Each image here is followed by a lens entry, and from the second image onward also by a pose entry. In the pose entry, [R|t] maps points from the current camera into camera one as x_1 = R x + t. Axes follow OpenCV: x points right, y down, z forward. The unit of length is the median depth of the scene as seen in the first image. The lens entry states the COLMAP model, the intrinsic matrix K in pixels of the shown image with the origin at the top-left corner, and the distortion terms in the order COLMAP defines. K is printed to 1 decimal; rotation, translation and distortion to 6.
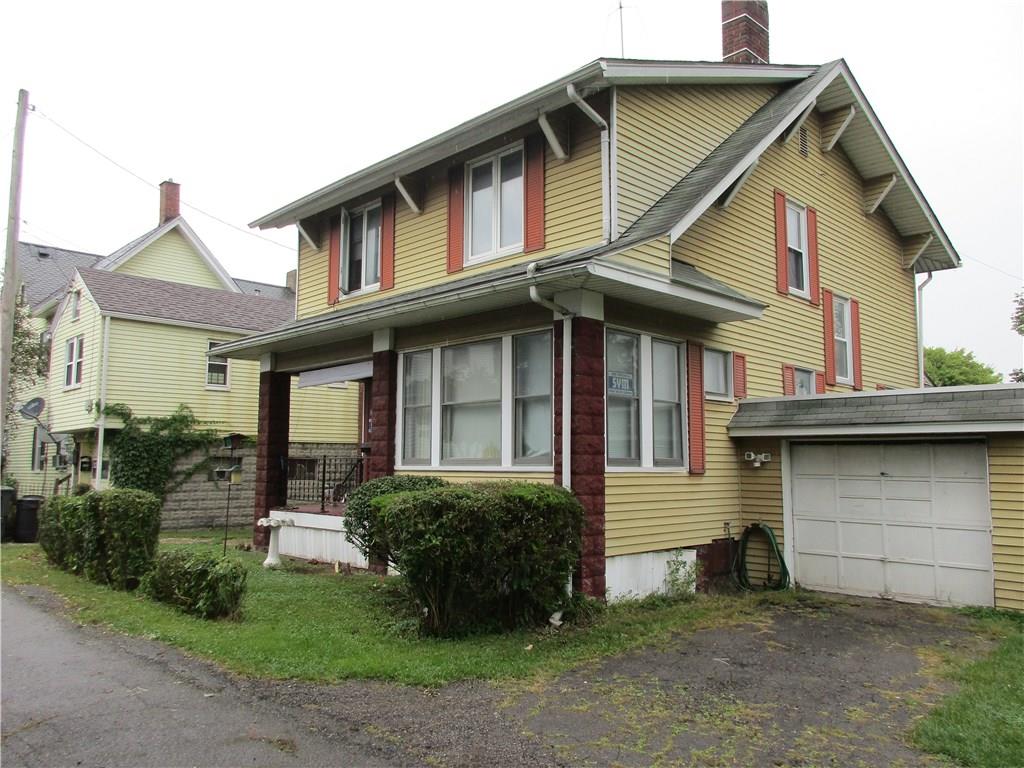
lens RADIAL K [[775.0, 0, 512.0], [0, 775.0, 384.0], [0, 0, 1]] dist [0.005137, 0.007282]
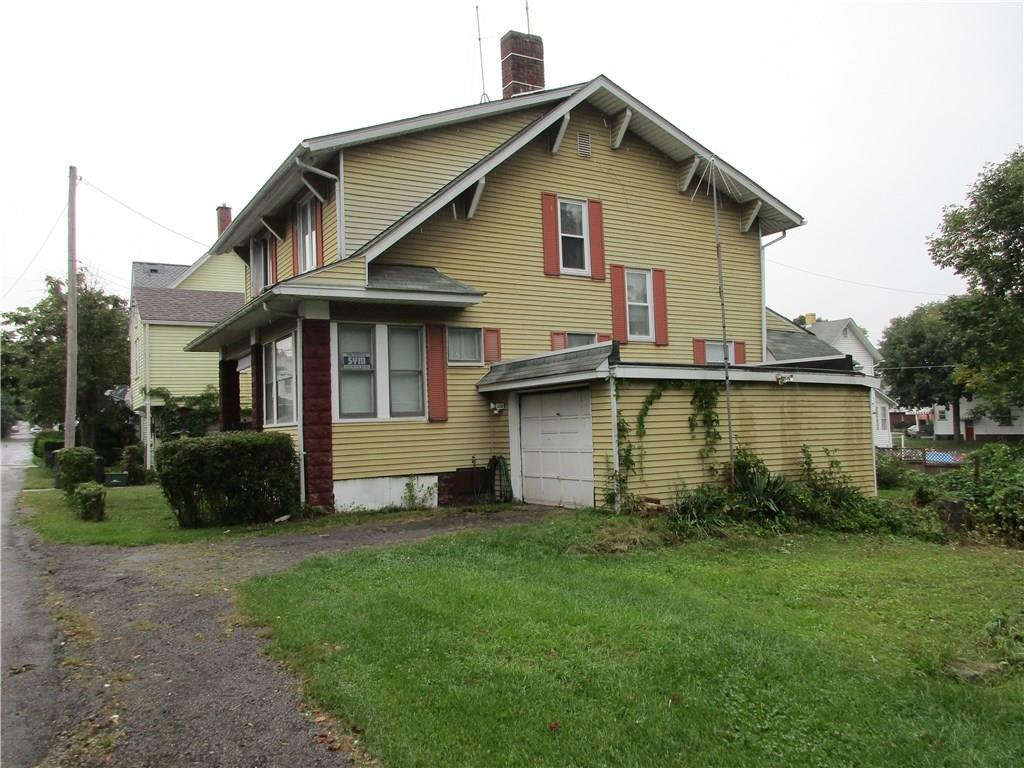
lens RADIAL K [[764.8, 0, 512.0], [0, 764.8, 384.0], [0, 0, 1]] dist [-0.013429, 0.000880]
pose [[0.974374, -0.055629, -0.217946, 0.671295], [0.067579, 0.996570, 0.047758, -0.005317], [0.214542, -0.061263, 0.974792, -0.290193]]
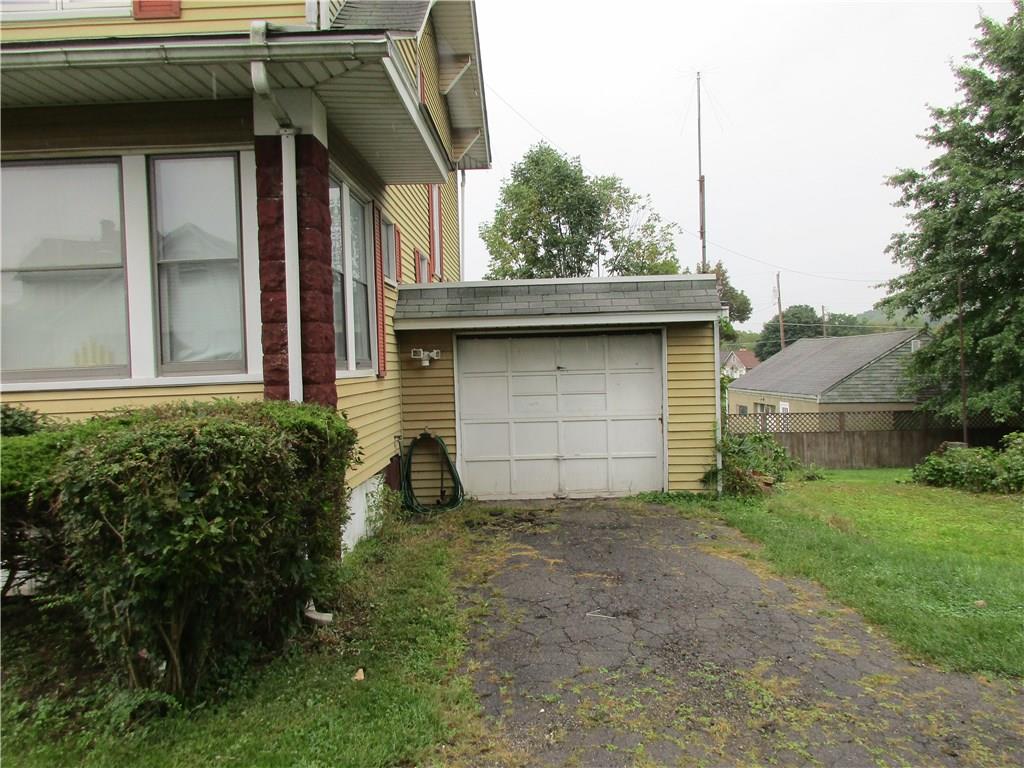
lens RADIAL K [[775.0, 0, 512.0], [0, 775.0, 384.0], [0, 0, 1]] dist [0.005137, 0.007282]
pose [[0.727584, -0.048258, 0.684319, -0.199998], [-0.035906, 0.993477, 0.108236, 0.034458], [-0.685078, -0.103322, 0.721105, 0.353730]]
